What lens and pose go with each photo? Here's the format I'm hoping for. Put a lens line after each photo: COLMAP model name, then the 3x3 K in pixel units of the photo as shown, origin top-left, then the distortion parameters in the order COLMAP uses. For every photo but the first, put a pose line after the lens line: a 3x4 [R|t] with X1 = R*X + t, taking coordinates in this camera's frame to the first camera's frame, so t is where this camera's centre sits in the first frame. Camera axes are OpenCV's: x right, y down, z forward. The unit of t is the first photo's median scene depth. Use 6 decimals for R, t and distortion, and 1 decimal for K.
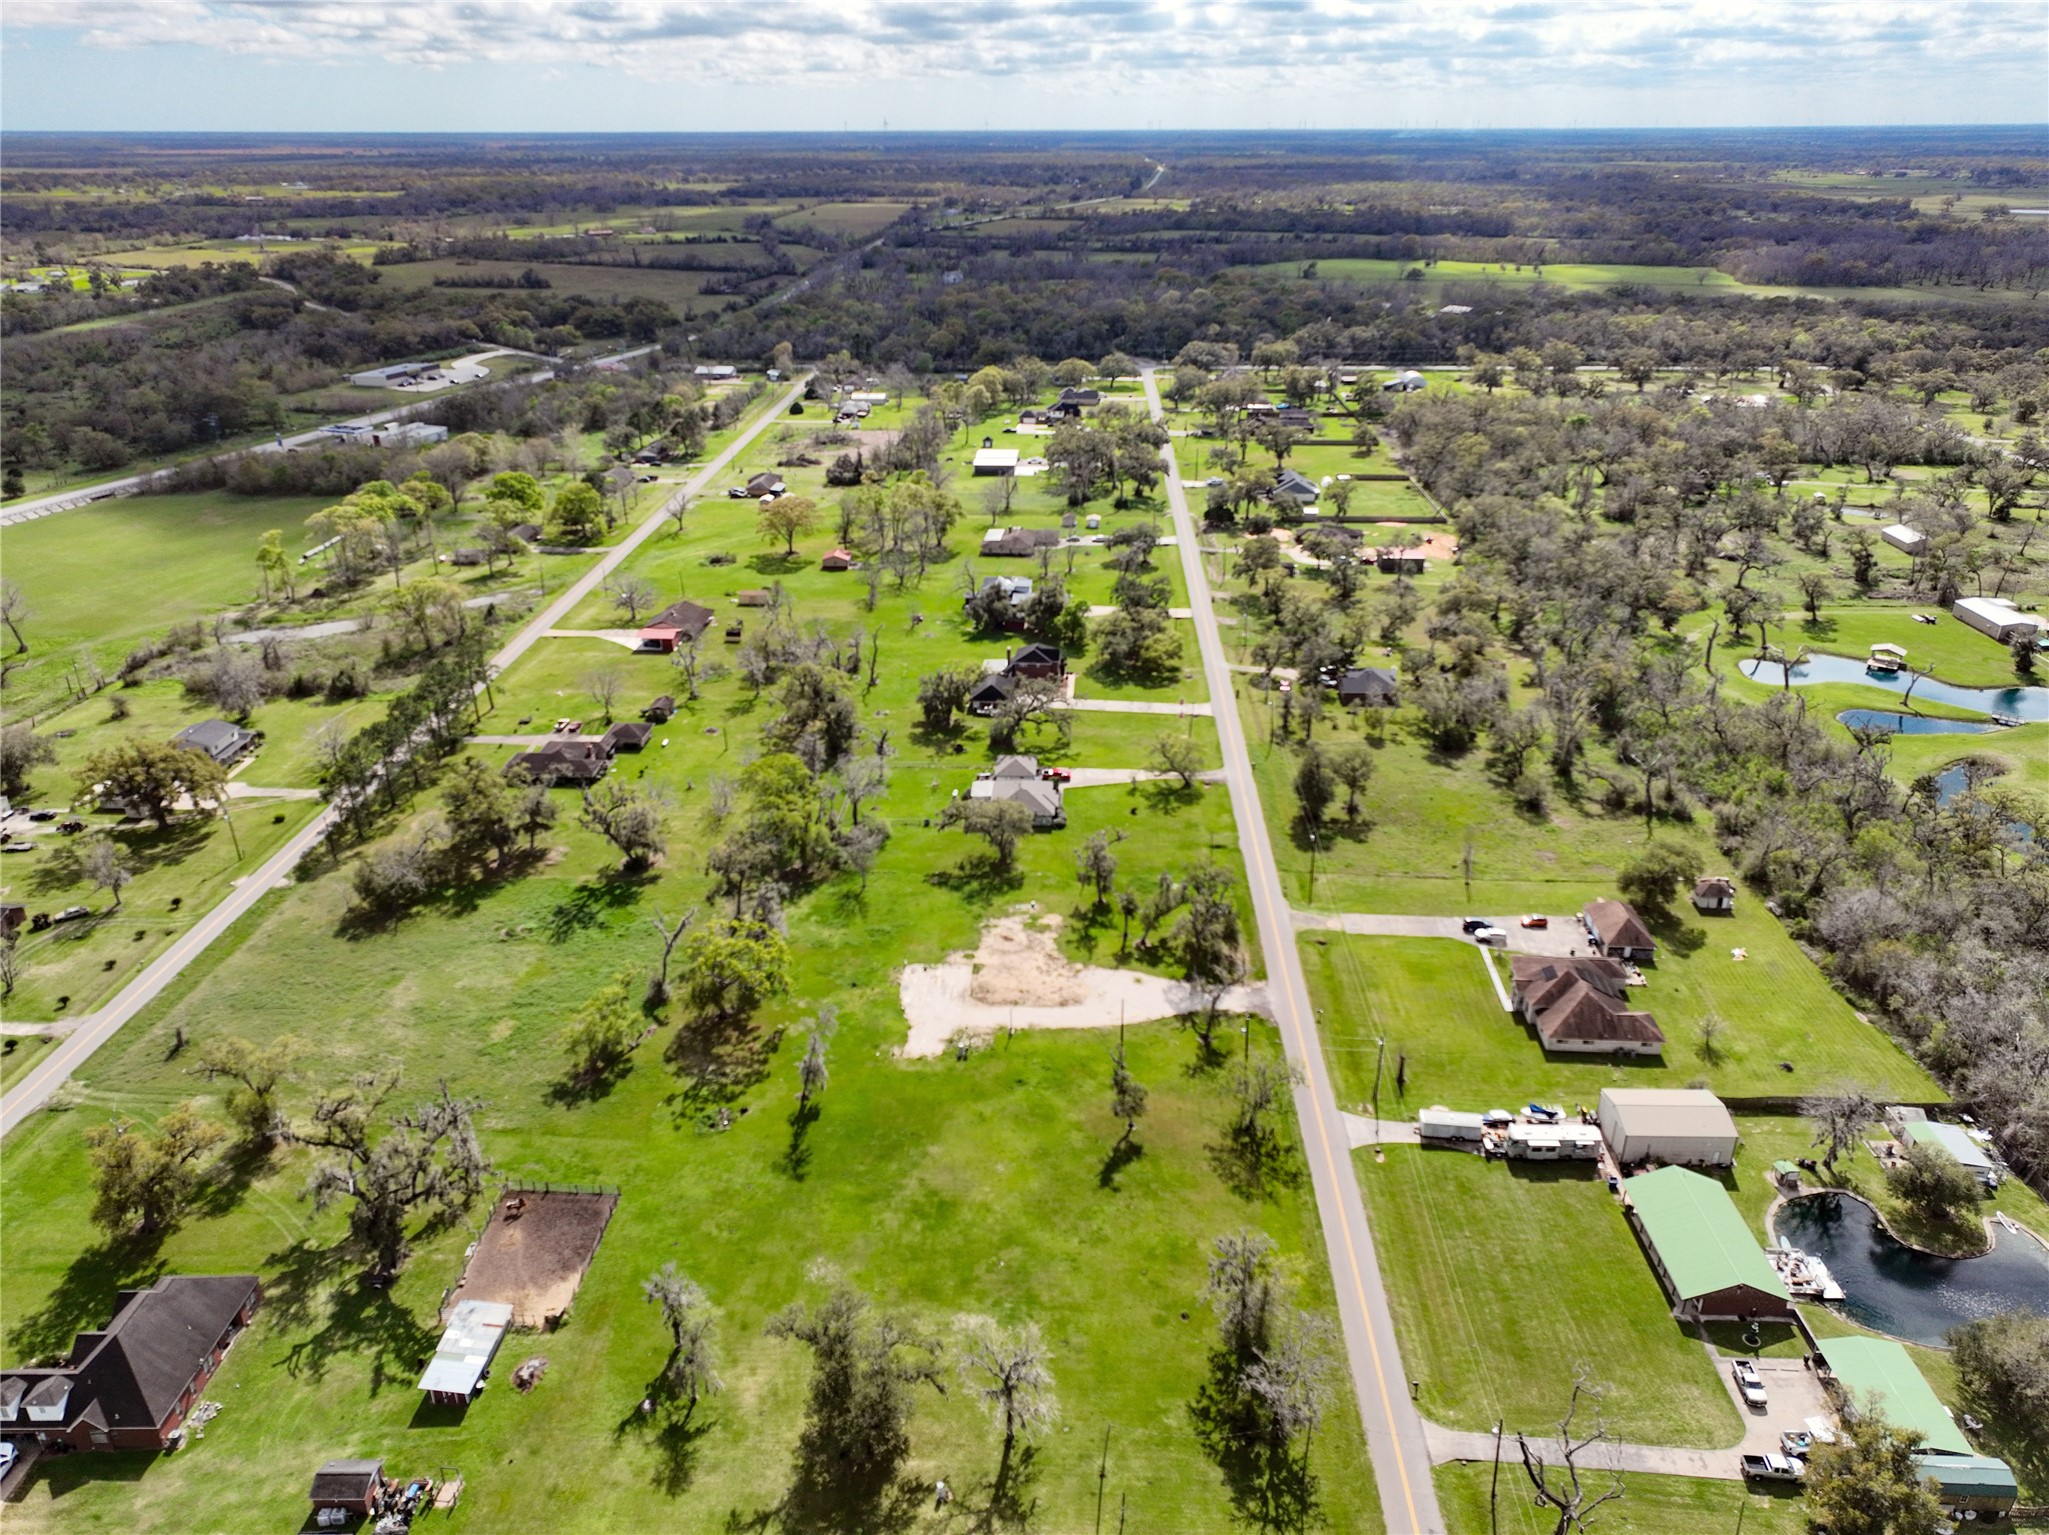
lens RADIAL K [[1441.9, 0, 1029.4], [0, 1441.9, 771.1], [0, 0, 1]] dist [0.005528, 0.008511]
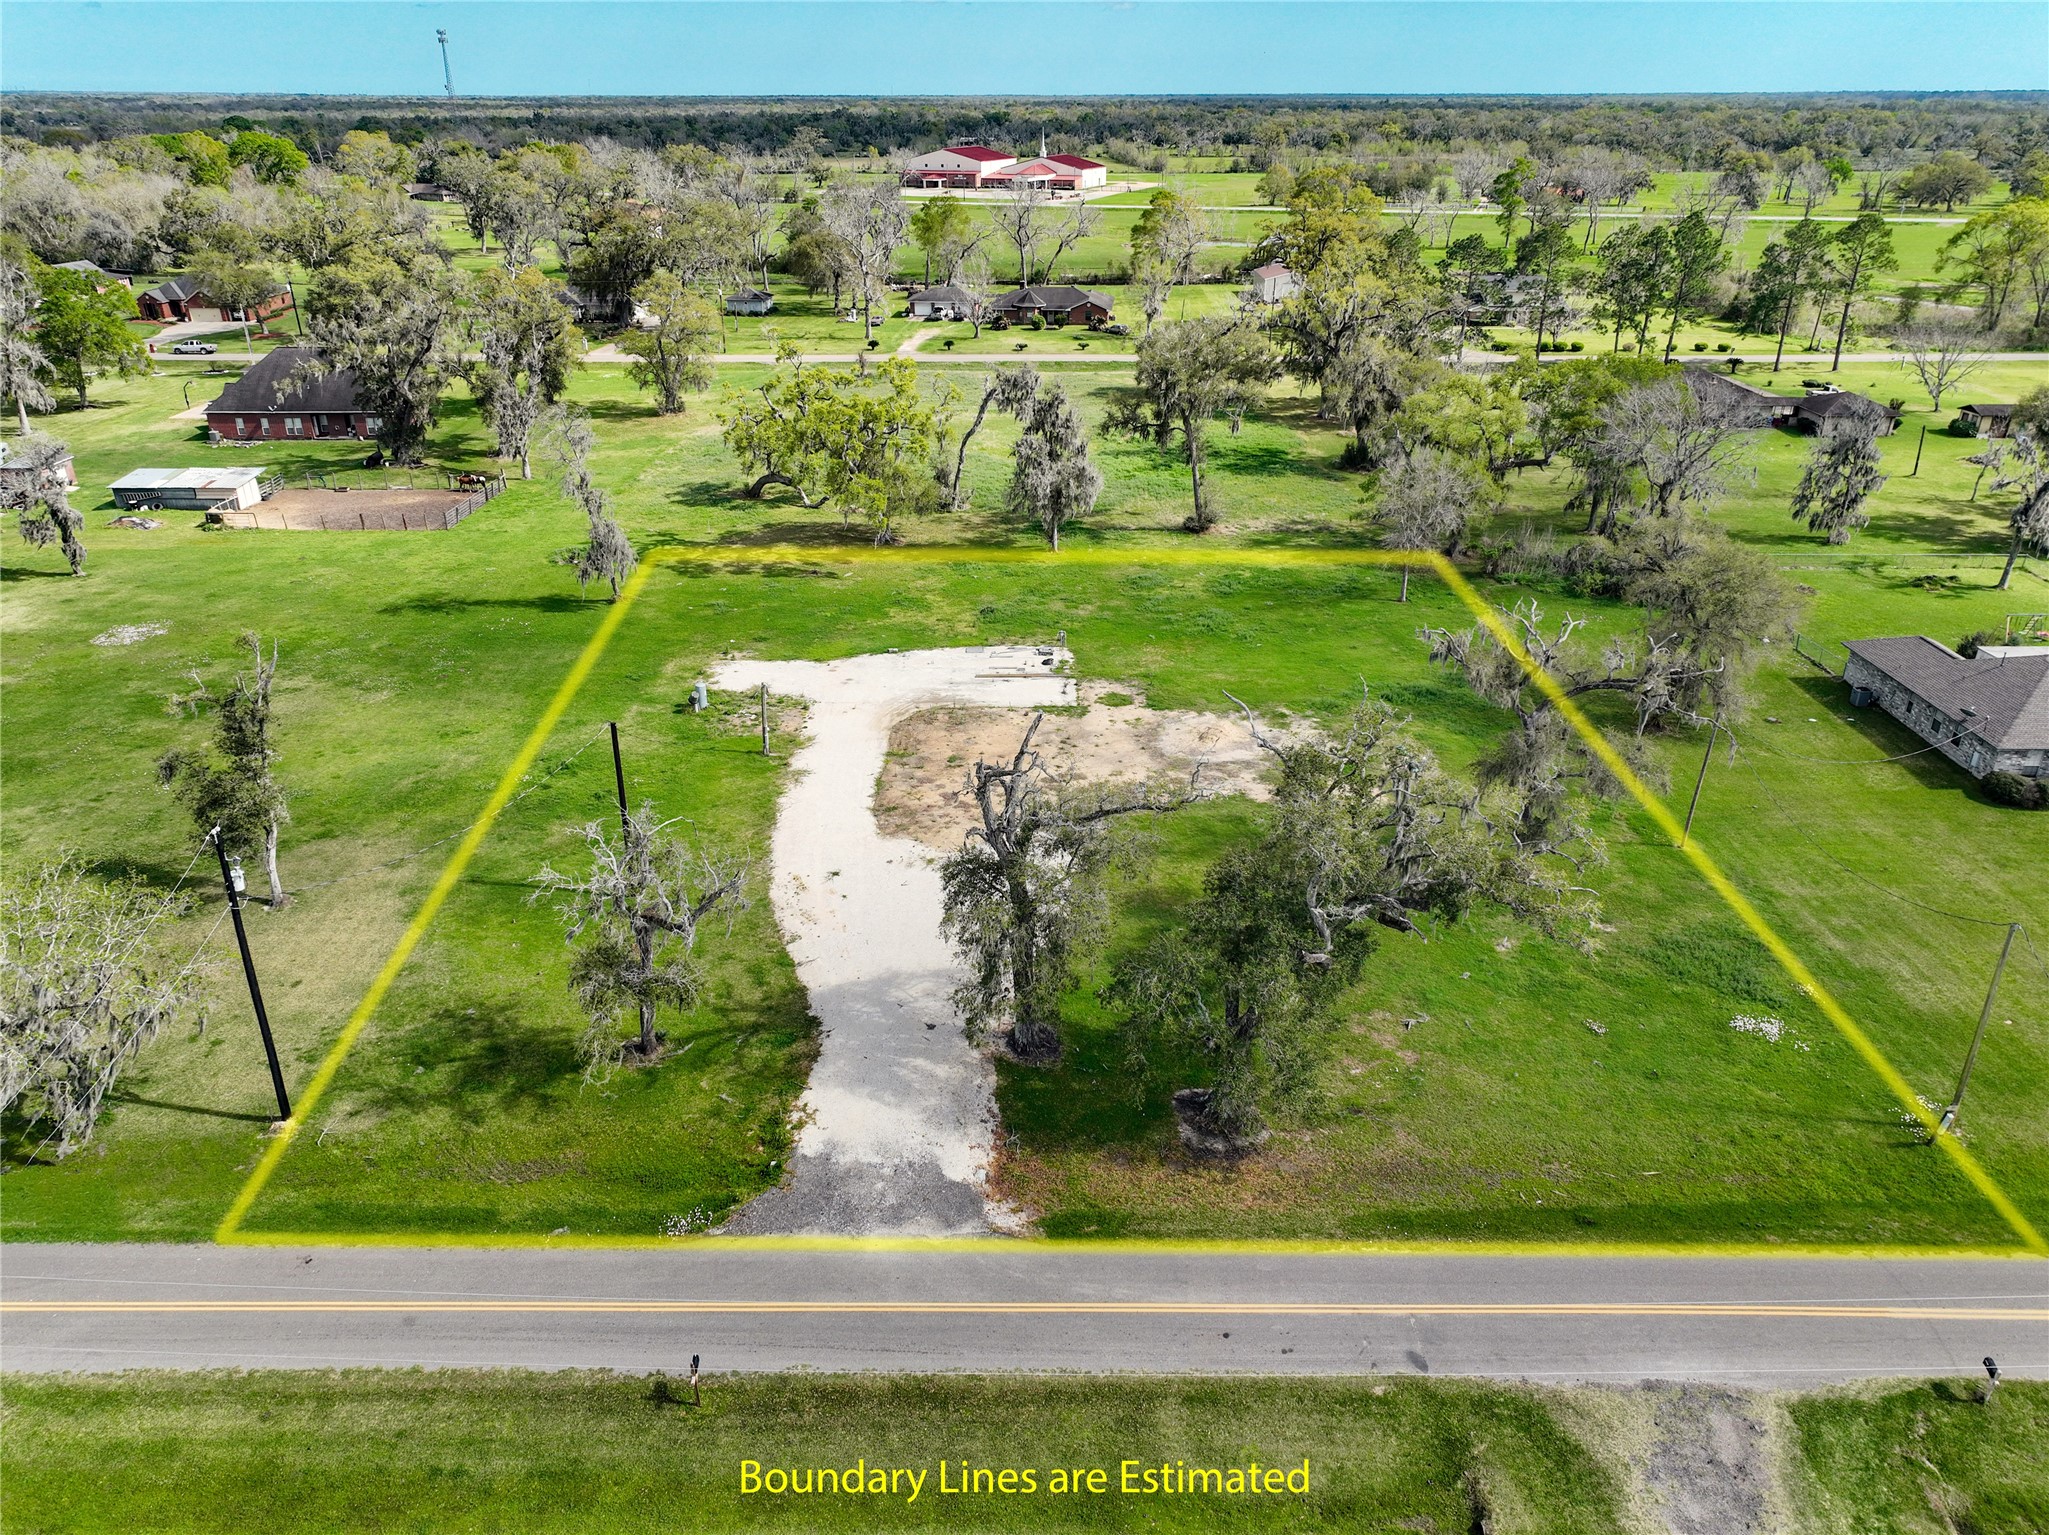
lens RADIAL K [[1441.9, 0, 1029.4], [0, 1441.9, 771.1], [0, 0, 1]] dist [0.005528, 0.008511]
pose [[0.023676, 0.428744, -0.903116, 0.341511], [-0.407832, 0.828924, 0.382830, 0.003505], [0.912750, 0.359255, 0.194481, 0.960922]]
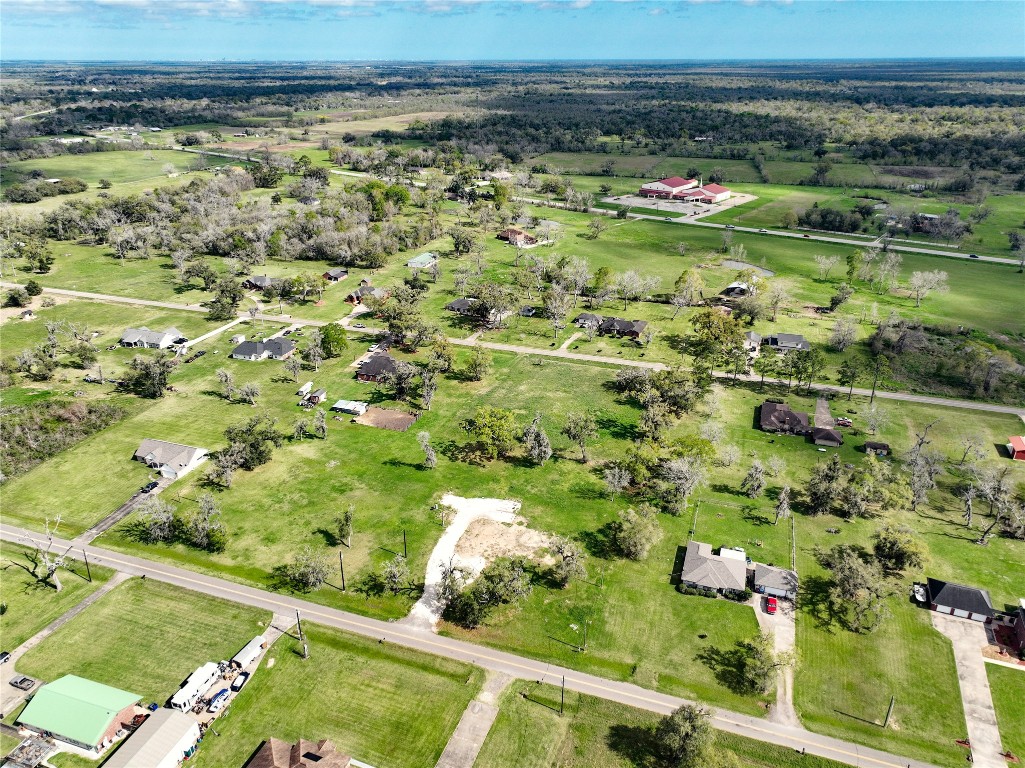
lens RADIAL K [[721.3, 0, 514.9], [0, 721.3, 385.8], [0, 0, 1]] dist [0.005528, 0.008511]
pose [[-0.295211, 0.403307, -0.866138, 0.708989], [-0.386779, 0.778490, 0.494323, -0.473301], [0.873643, 0.480933, -0.073828, 1.034735]]
